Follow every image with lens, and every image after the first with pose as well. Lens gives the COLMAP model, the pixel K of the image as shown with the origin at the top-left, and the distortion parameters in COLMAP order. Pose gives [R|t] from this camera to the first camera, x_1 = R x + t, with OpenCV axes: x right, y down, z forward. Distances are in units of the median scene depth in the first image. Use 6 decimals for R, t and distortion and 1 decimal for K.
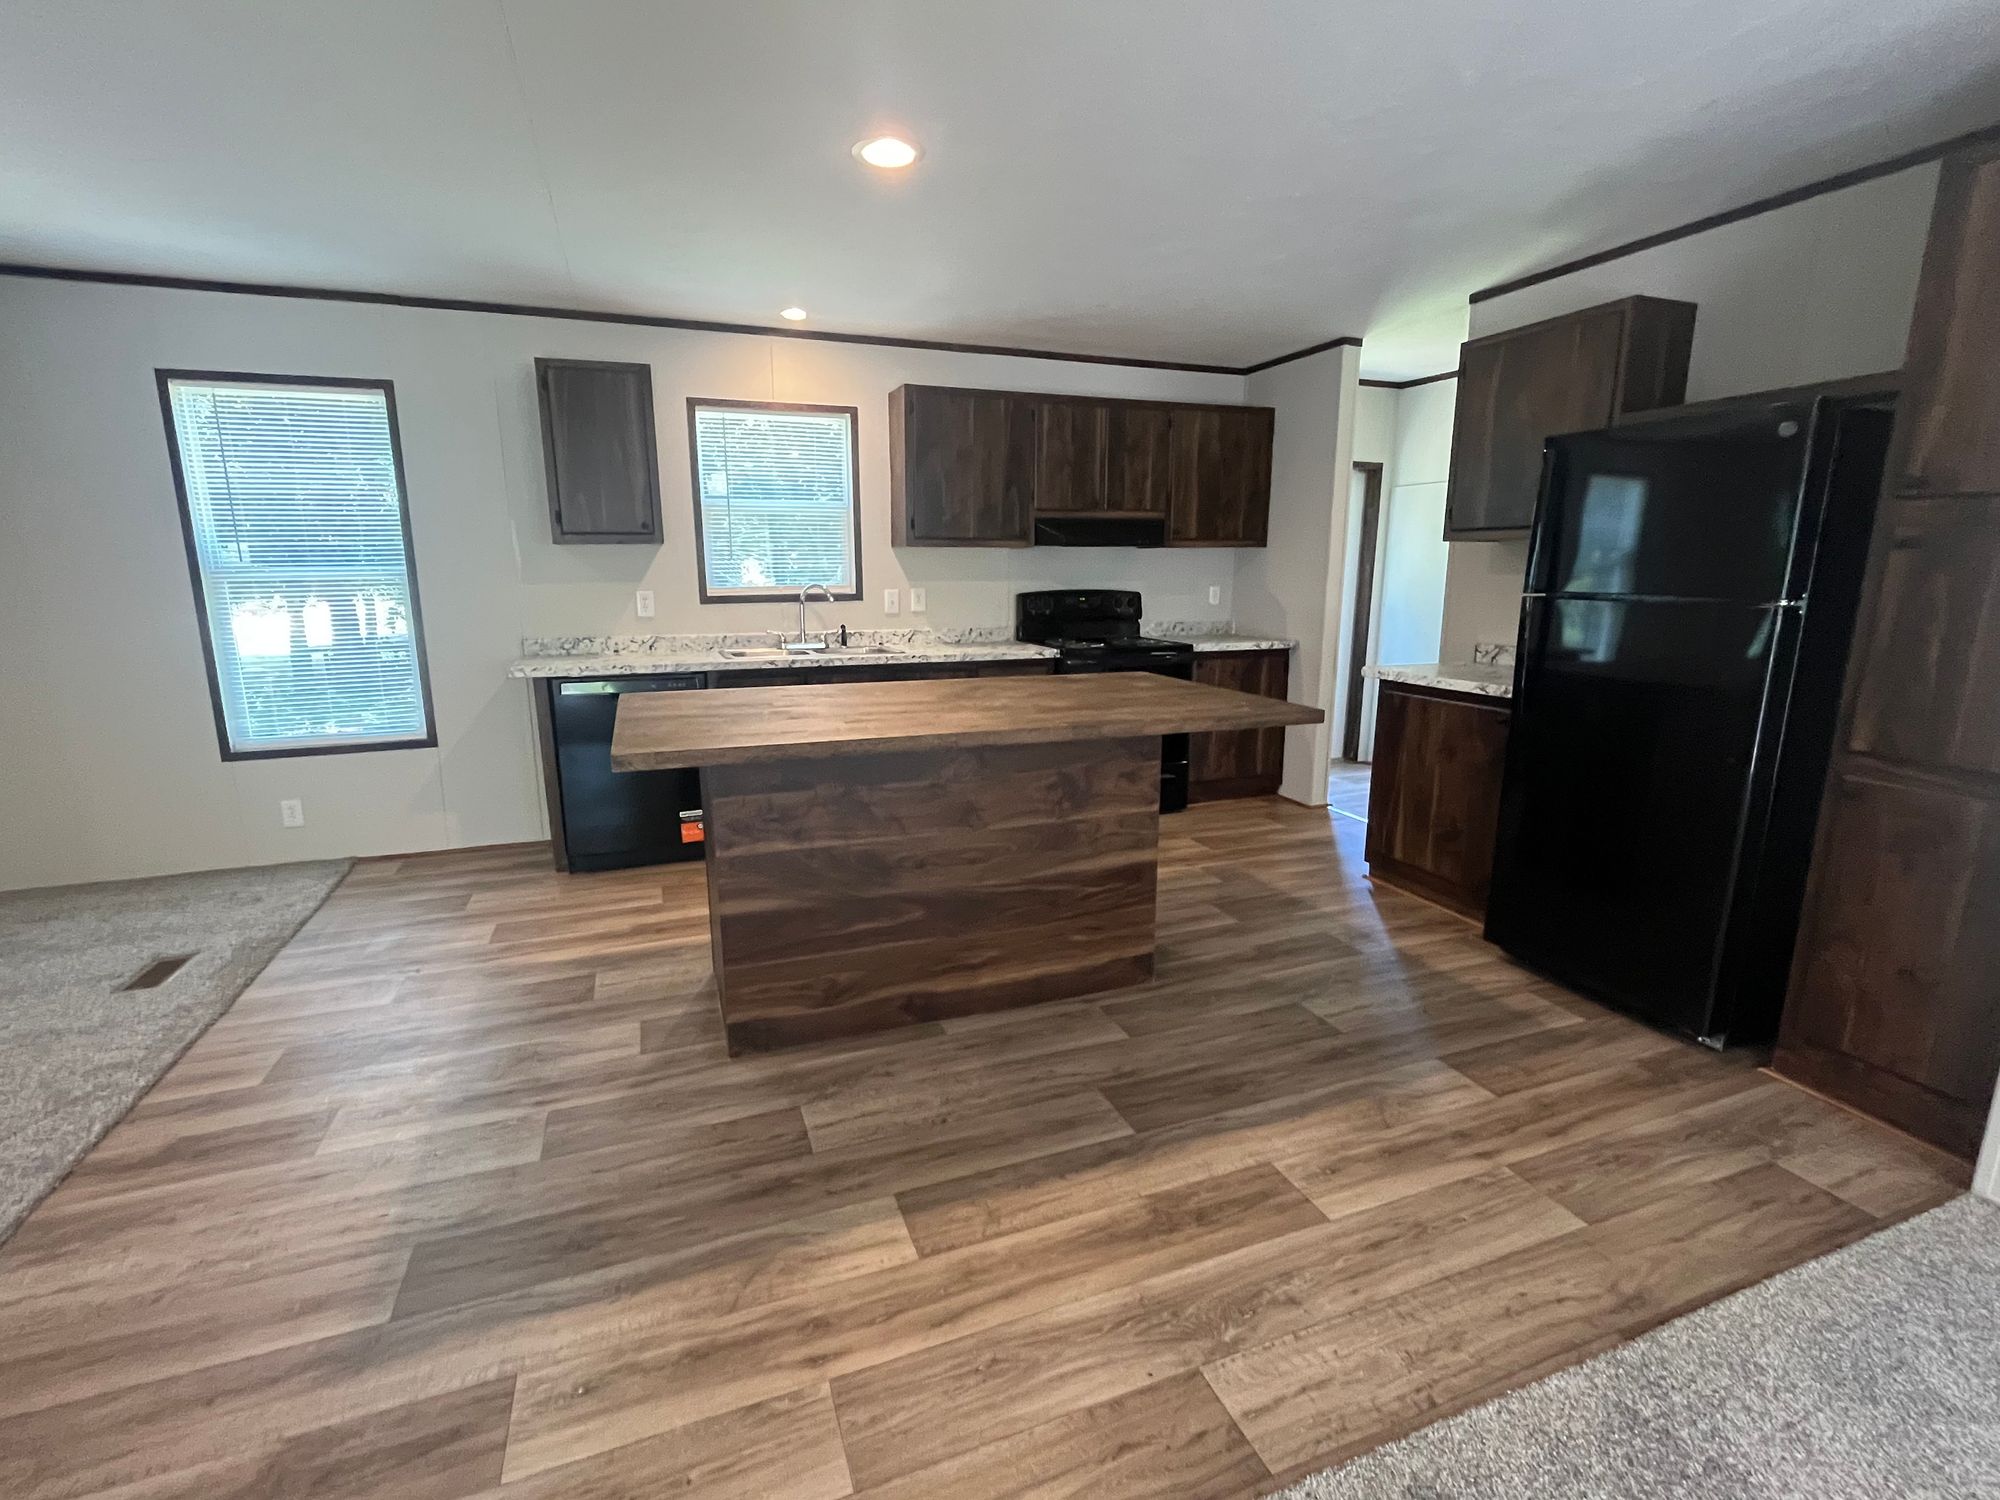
lens RADIAL K [[908.4, 0, 994.2], [0, 908.4, 754.9], [0, 0, 1]] dist [-0.003244, -0.000689]
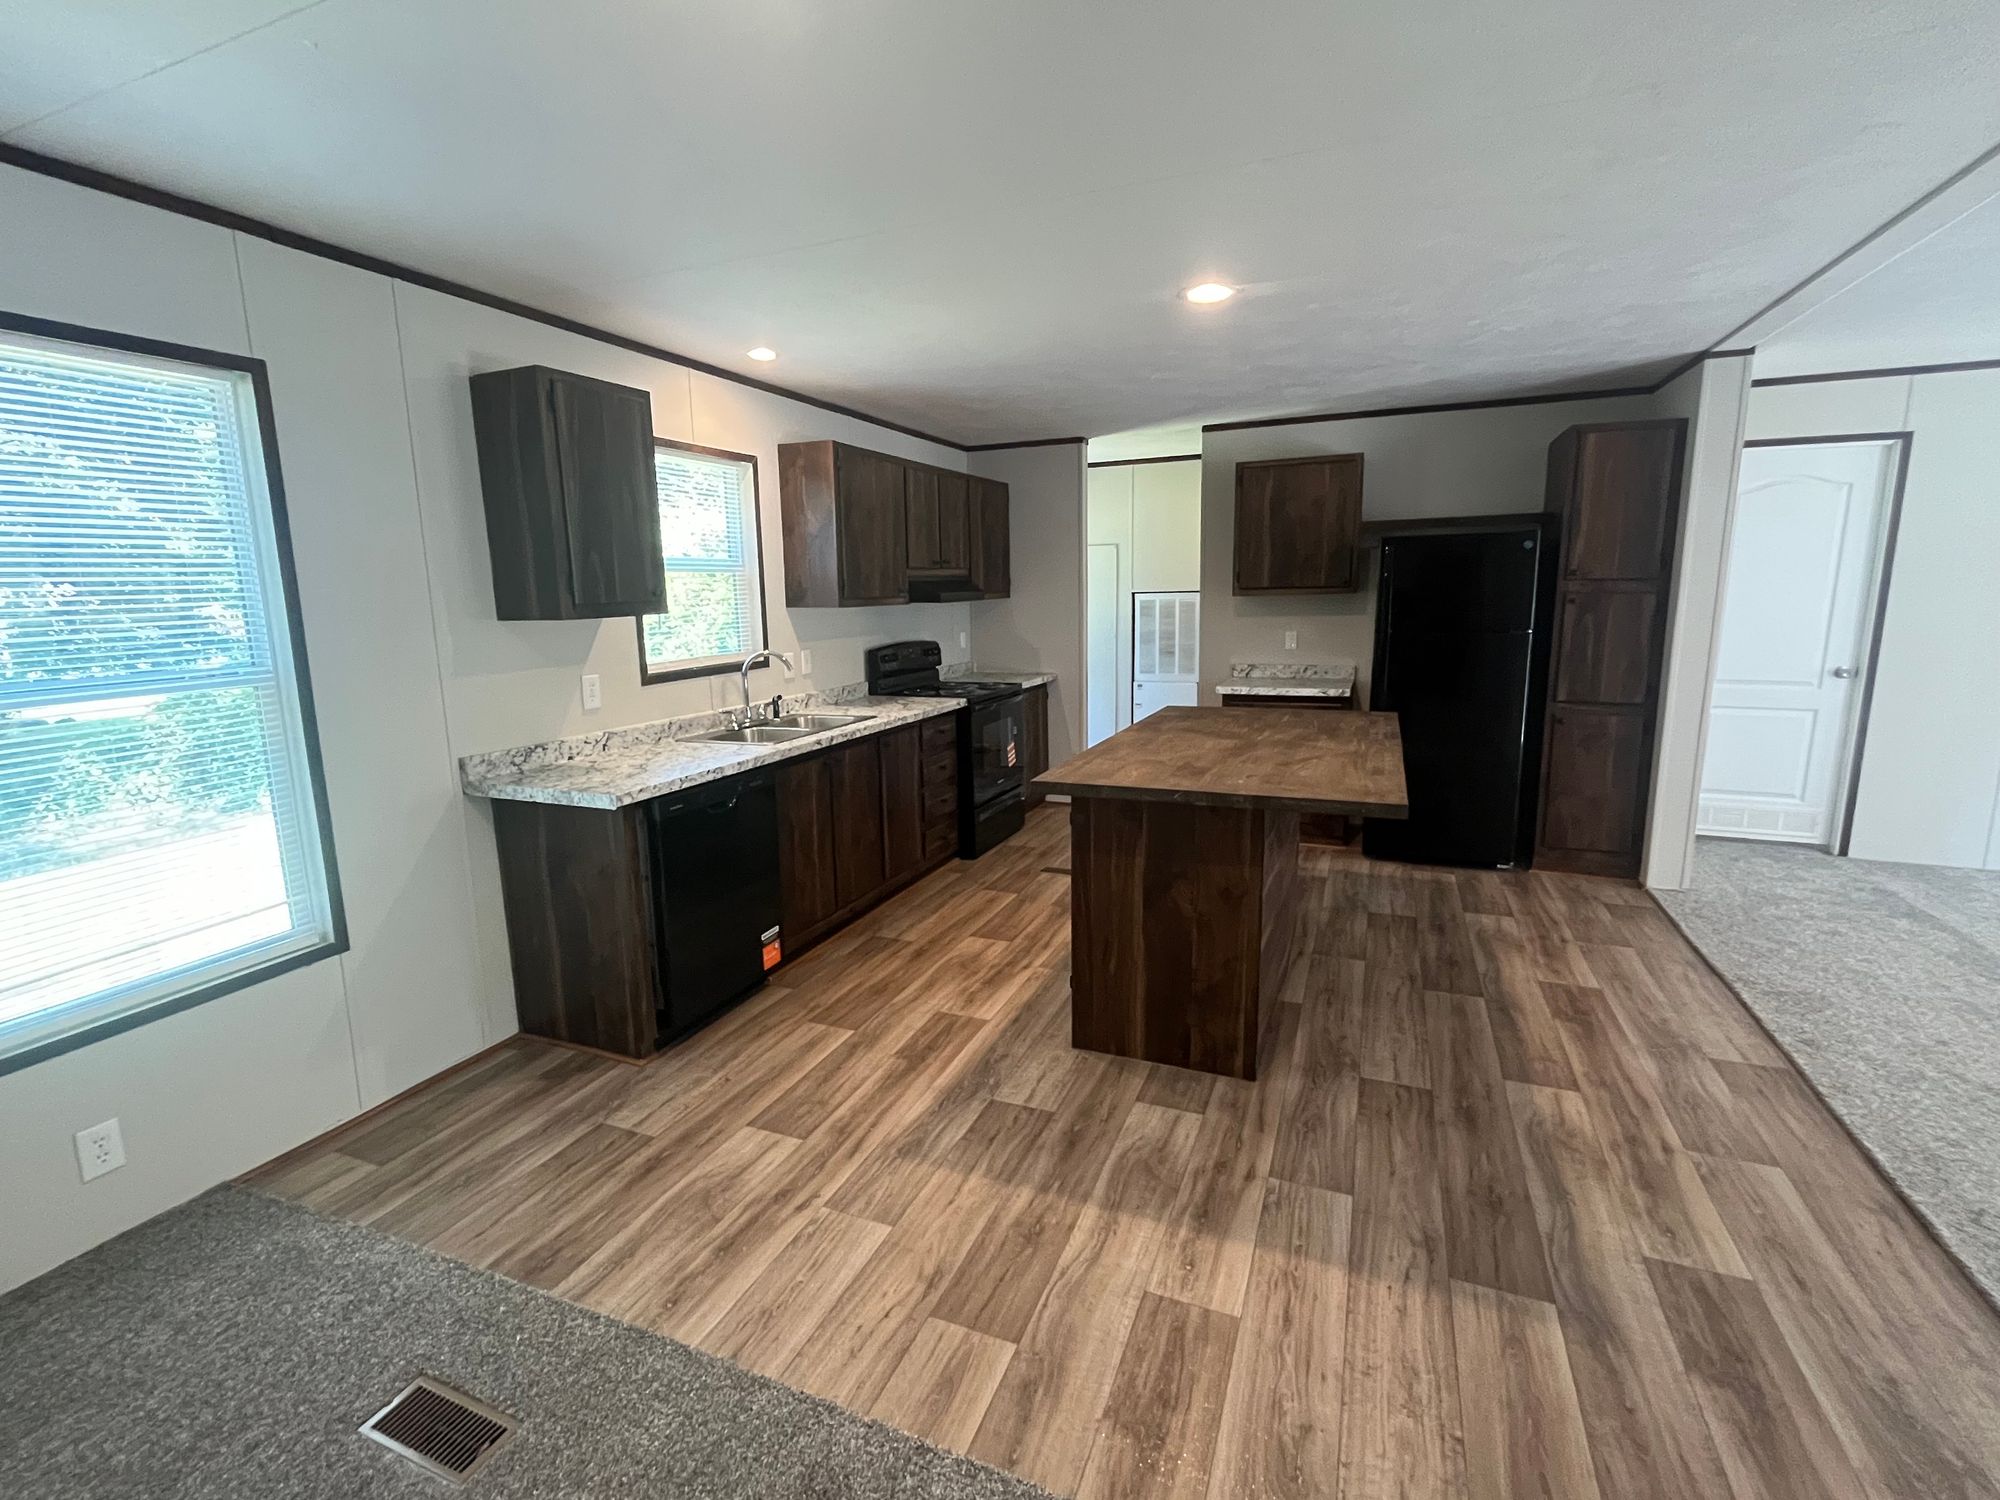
lens RADIAL K [[908.4, 0, 994.2], [0, 908.4, 754.9], [0, 0, 1]] dist [-0.003244, -0.000689]
pose [[0.690803, -0.142352, 0.708892, -1.146502], [0.167028, 0.985327, 0.035097, -0.138582], [-0.703486, 0.094160, 0.704444, 0.377944]]
